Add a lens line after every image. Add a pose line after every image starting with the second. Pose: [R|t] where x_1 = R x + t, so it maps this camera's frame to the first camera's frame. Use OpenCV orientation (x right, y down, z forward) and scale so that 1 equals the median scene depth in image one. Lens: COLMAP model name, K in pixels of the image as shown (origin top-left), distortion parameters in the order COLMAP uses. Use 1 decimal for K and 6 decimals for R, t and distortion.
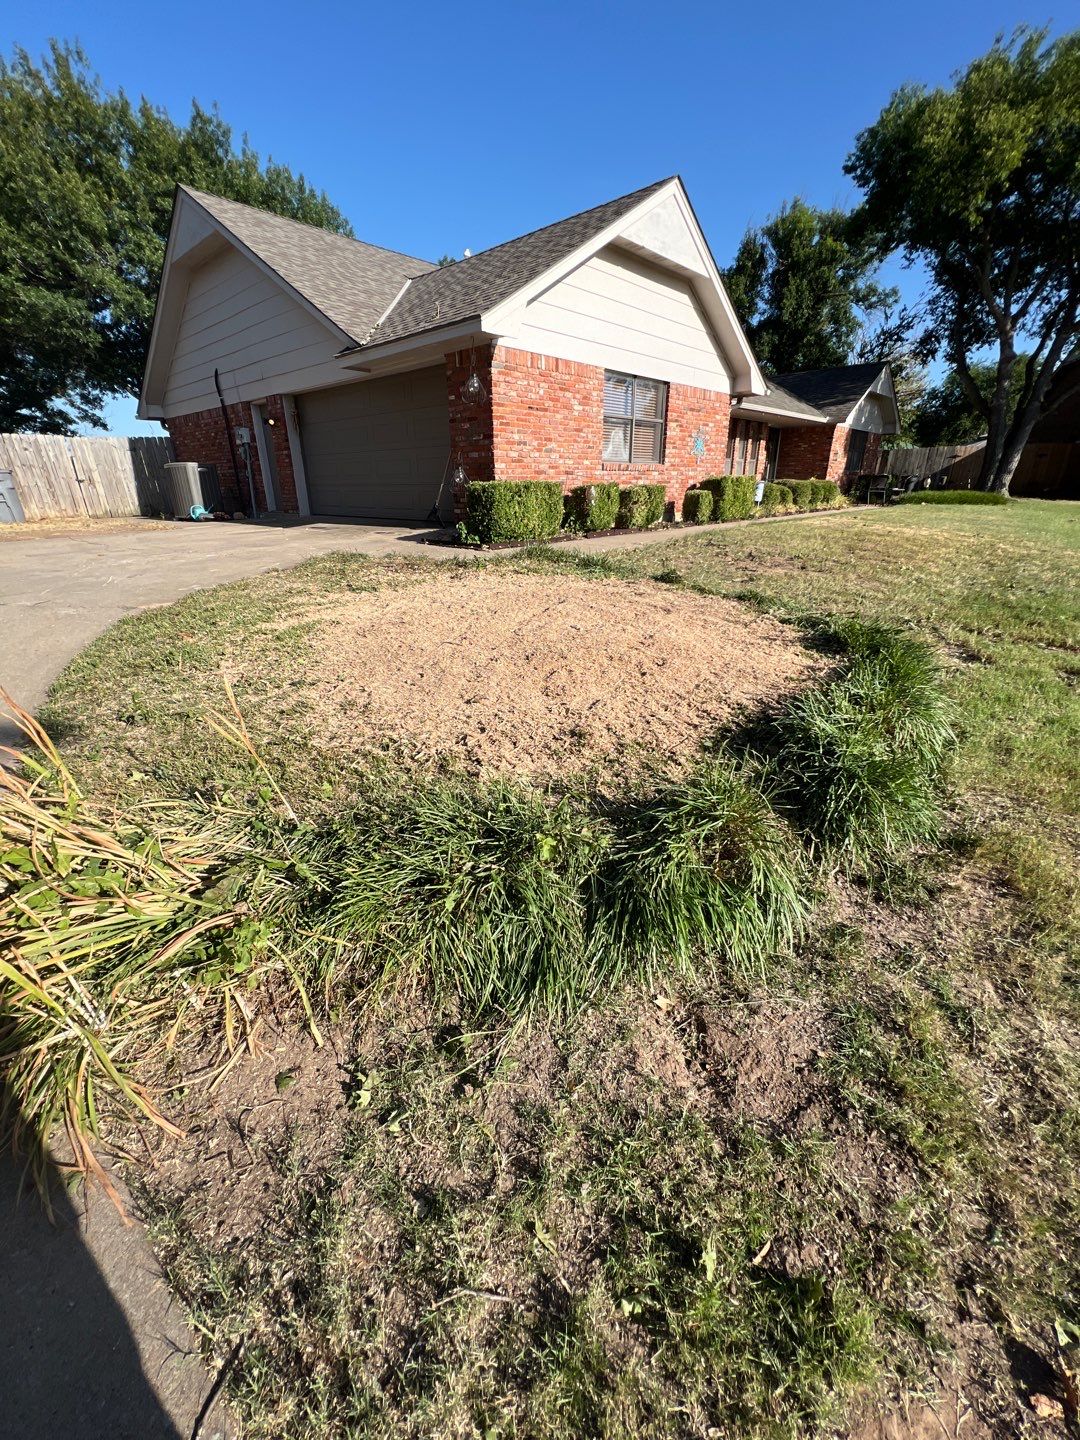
lens RADIAL K [[589.3, 0, 543.1], [0, 589.3, 714.5], [0, 0, 1]] dist [0.005191, 0.001130]
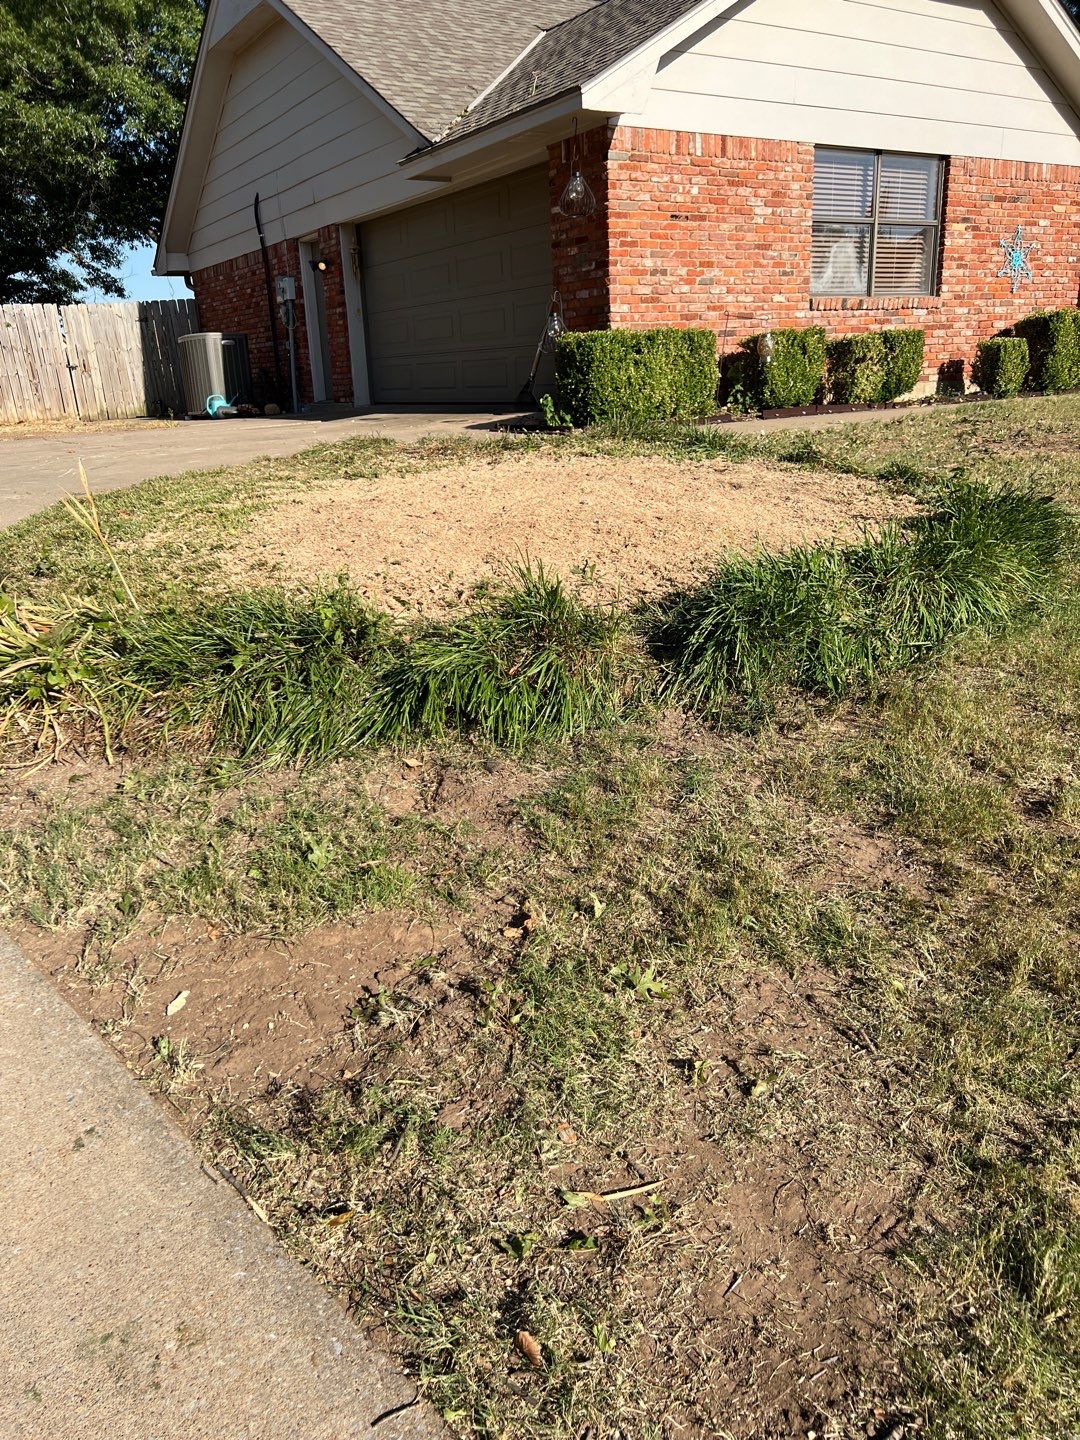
lens RADIAL K [[1105.3, 0, 541.6], [0, 1105.3, 723.8], [0, 0, 1]] dist [0.064617, -0.074555]
pose [[0.965424, 0.046545, -0.256496, 0.177921], [-0.062344, 0.996603, -0.053807, 0.098973], [0.253120, 0.067938, 0.965046, -0.160108]]
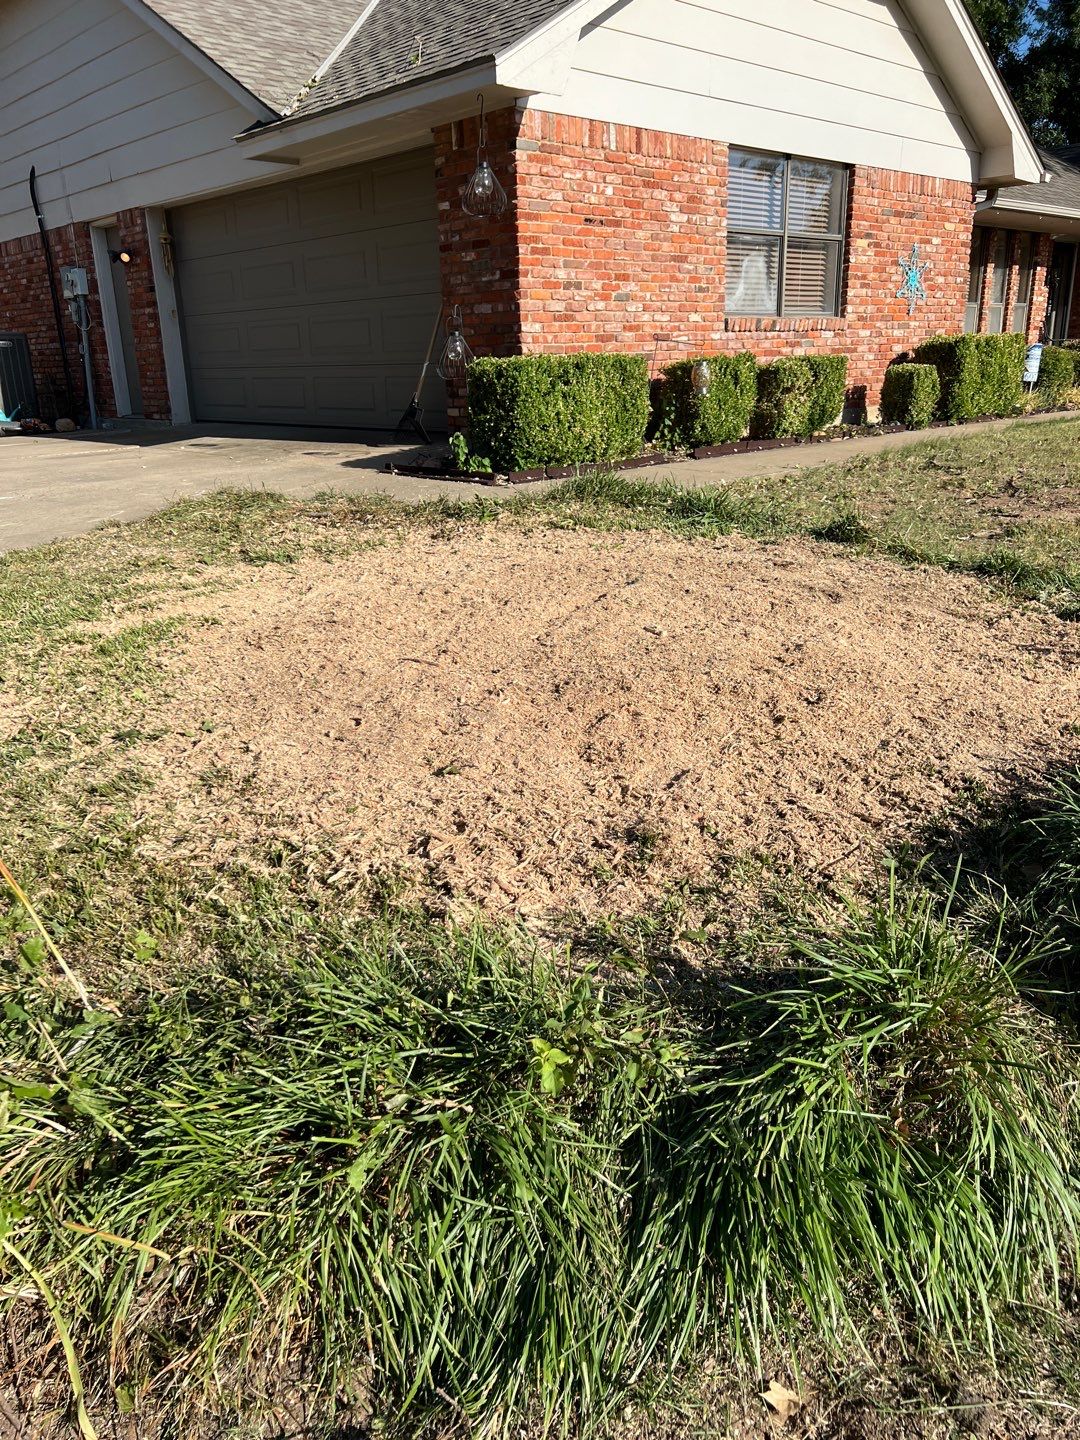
lens RADIAL K [[1105.3, 0, 550.3], [0, 1105.3, 729.7], [0, 0, 1]] dist [0.064617, -0.074555]
pose [[0.997725, 0.002885, -0.067346, 0.014030], [-0.006296, 0.998705, -0.050488, -0.003684], [0.067113, 0.050797, 0.996451, 0.005607]]
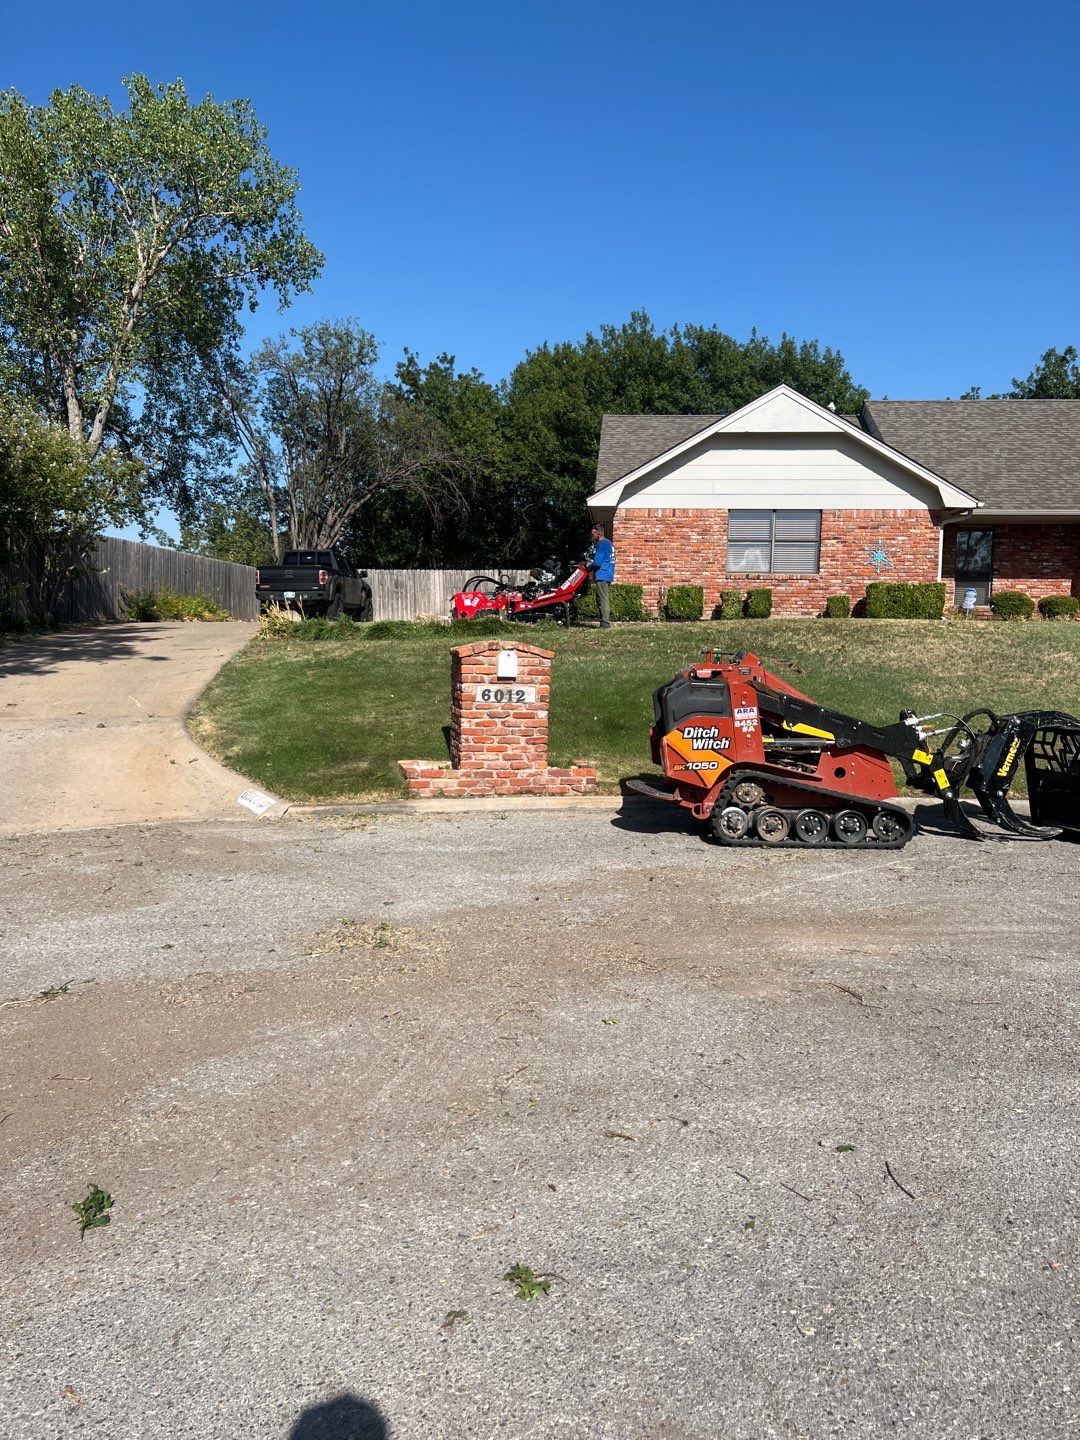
lens RADIAL K [[1105.3, 0, 535.9], [0, 1105.3, 726.8], [0, 0, 1]] dist [0.064617, -0.074555]
pose [[0.626878, 0.079675, -0.775033, 2.112844], [-0.304867, 0.940524, -0.149901, 0.463017], [0.716994, 0.330251, 0.613884, -0.827419]]
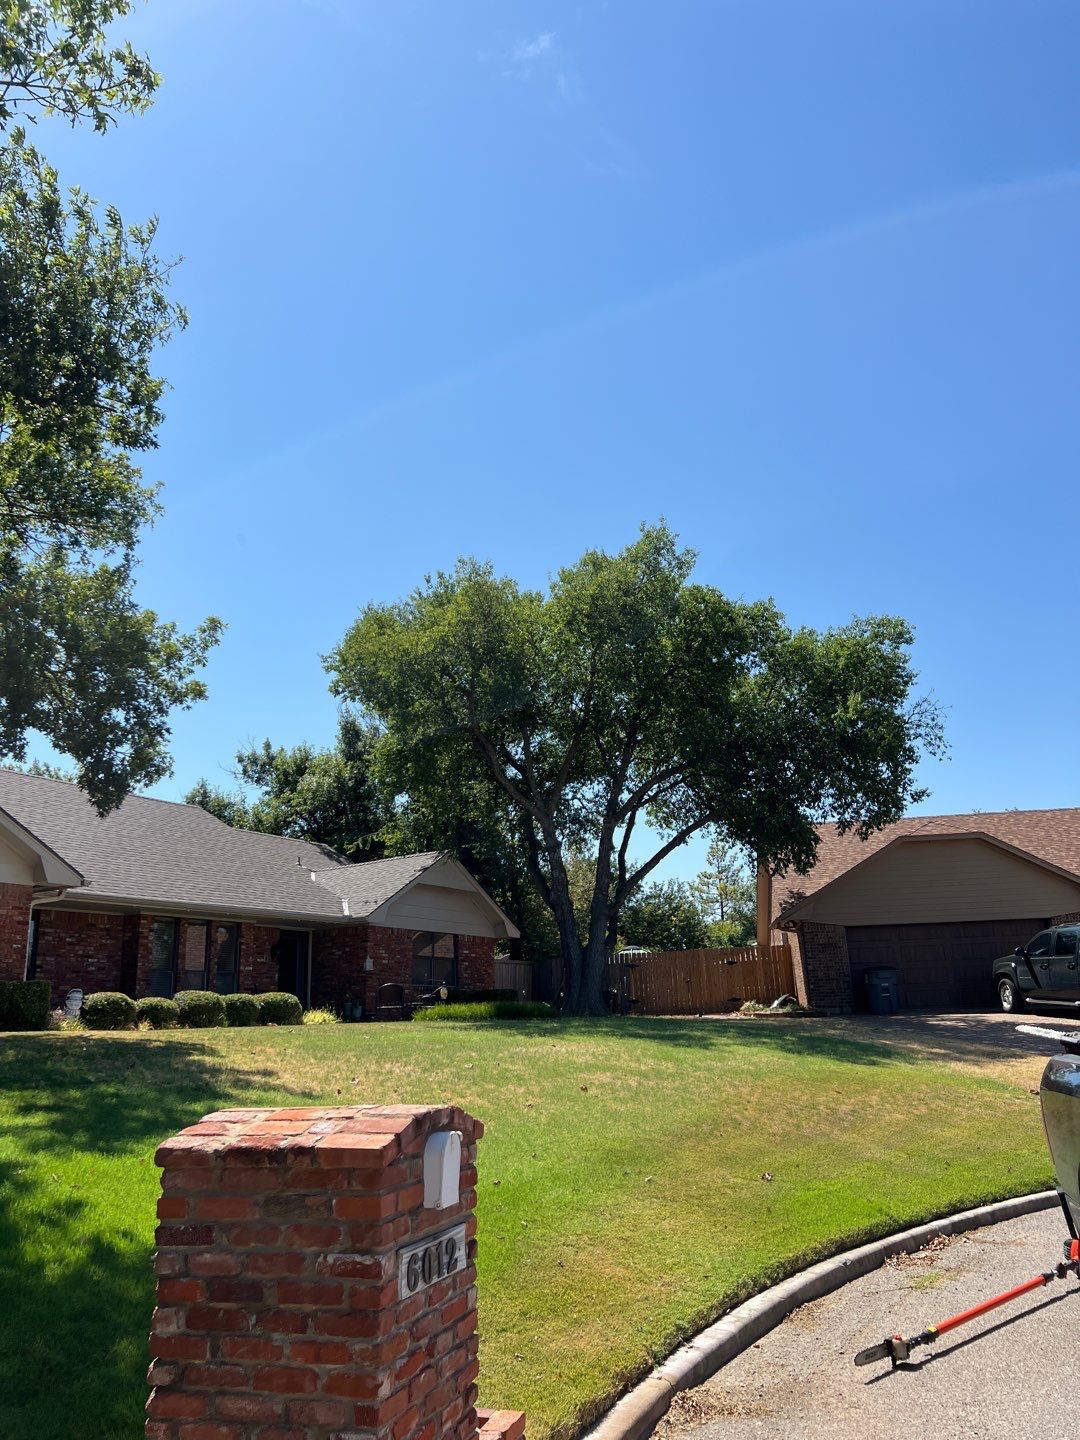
lens RADIAL K [[1087.3, 0, 576.8], [0, 1087.3, 720.9], [0, 0, 1]] dist [0.004171, -0.018762]
pose [[0.975284, 0.028676, 0.219085, 1.073244], [0.111122, 0.793363, -0.598520, 0.349104], [-0.190977, 0.608073, 0.770568, -0.586712]]
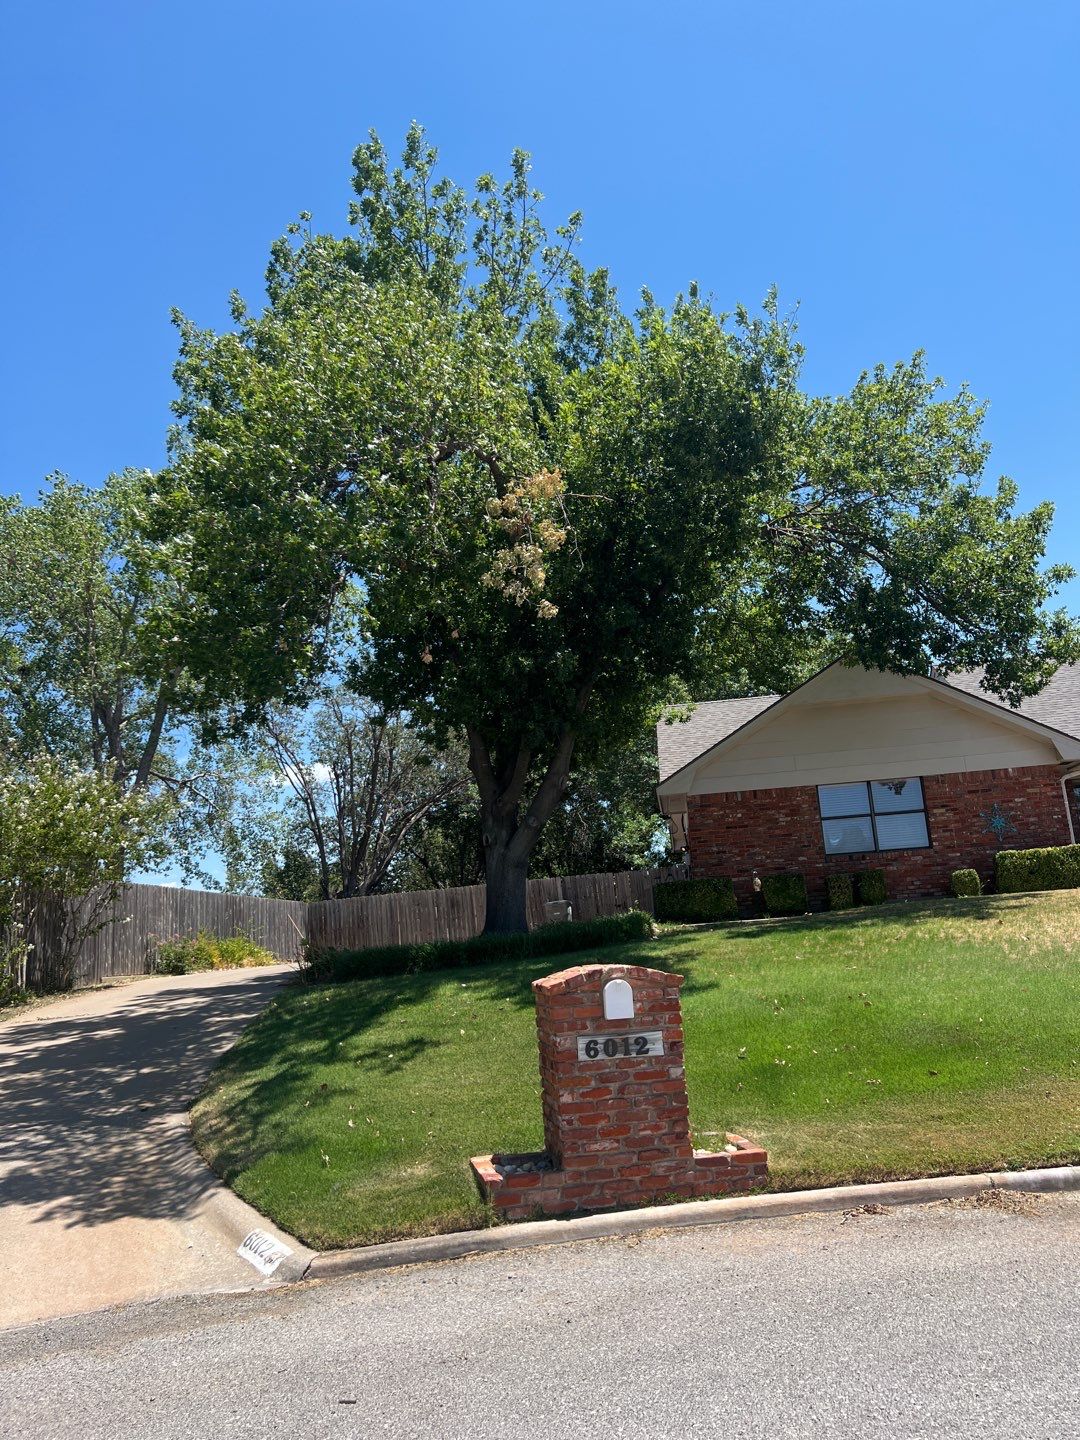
lens RADIAL K [[1105.3, 0, 545.1], [0, 1105.3, 713.6], [0, 0, 1]] dist [0.064617, -0.074555]
pose [[0.589788, -0.206190, -0.780792, 1.817153], [-0.228312, 0.884836, -0.406126, 0.388028], [0.774612, 0.417792, 0.474790, -0.662779]]
